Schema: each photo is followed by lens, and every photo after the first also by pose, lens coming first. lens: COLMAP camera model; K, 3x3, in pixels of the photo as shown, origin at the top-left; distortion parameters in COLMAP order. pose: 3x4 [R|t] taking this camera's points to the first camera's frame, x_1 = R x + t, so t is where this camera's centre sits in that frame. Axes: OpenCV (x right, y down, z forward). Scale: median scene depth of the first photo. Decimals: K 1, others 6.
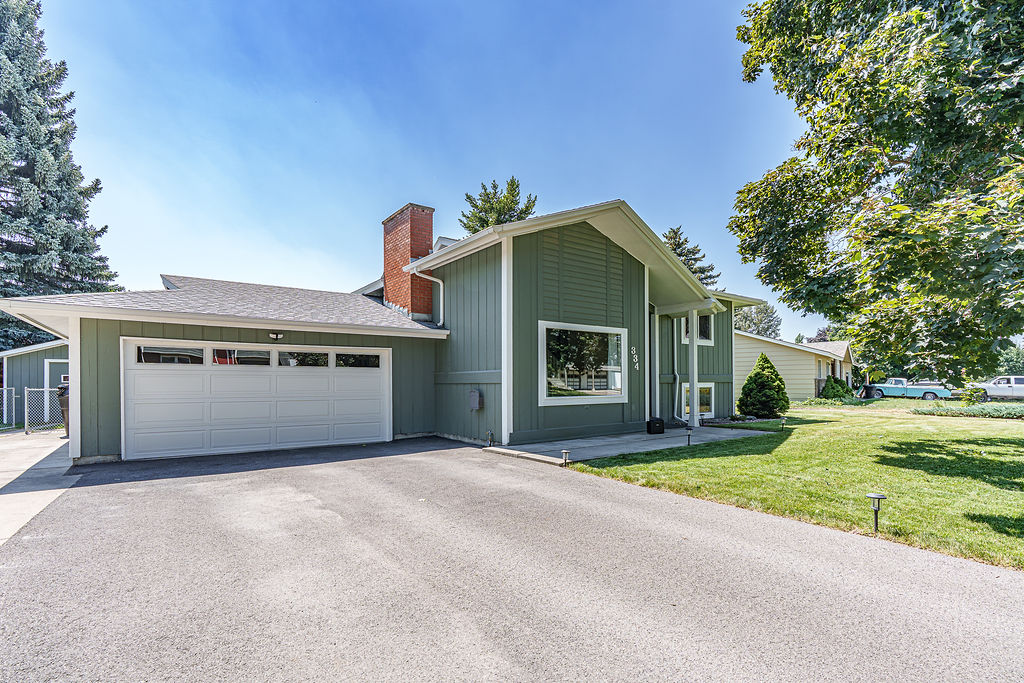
lens RADIAL K [[485.1, 0, 510.9], [0, 485.1, 381.0], [0, 0, 1]] dist [-0.005984, 0.000476]
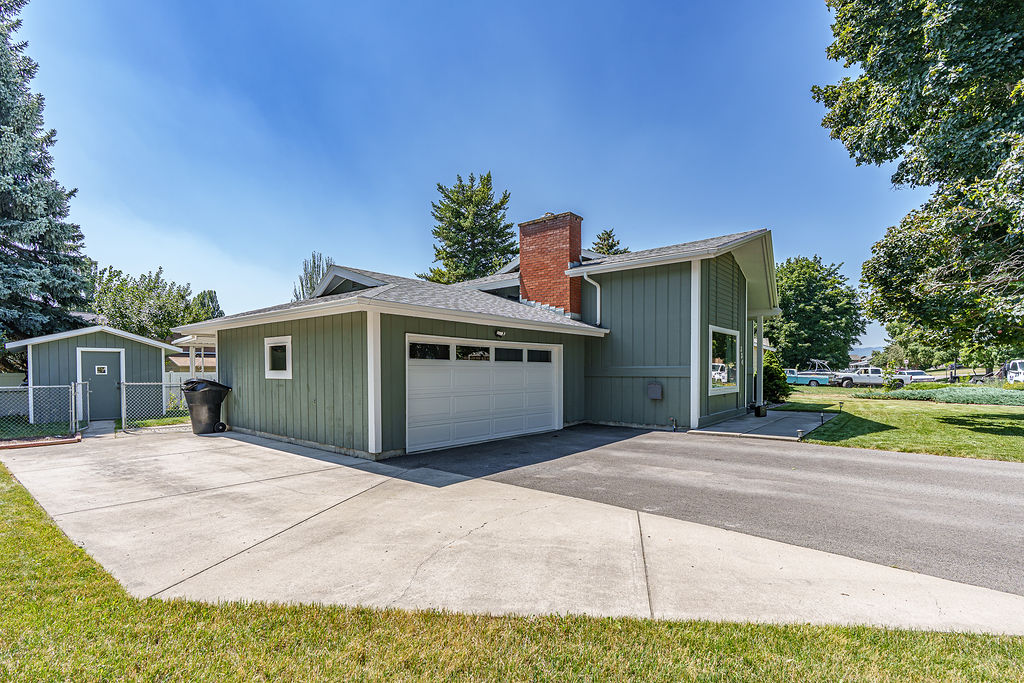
lens RADIAL K [[485.1, 0, 510.9], [0, 485.1, 381.0], [0, 0, 1]] dist [-0.005984, 0.000476]
pose [[0.967610, -0.004763, 0.252404, -0.613995], [-0.001267, 0.999718, 0.023722, -0.010982], [-0.252446, -0.023274, 0.967331, -0.033327]]
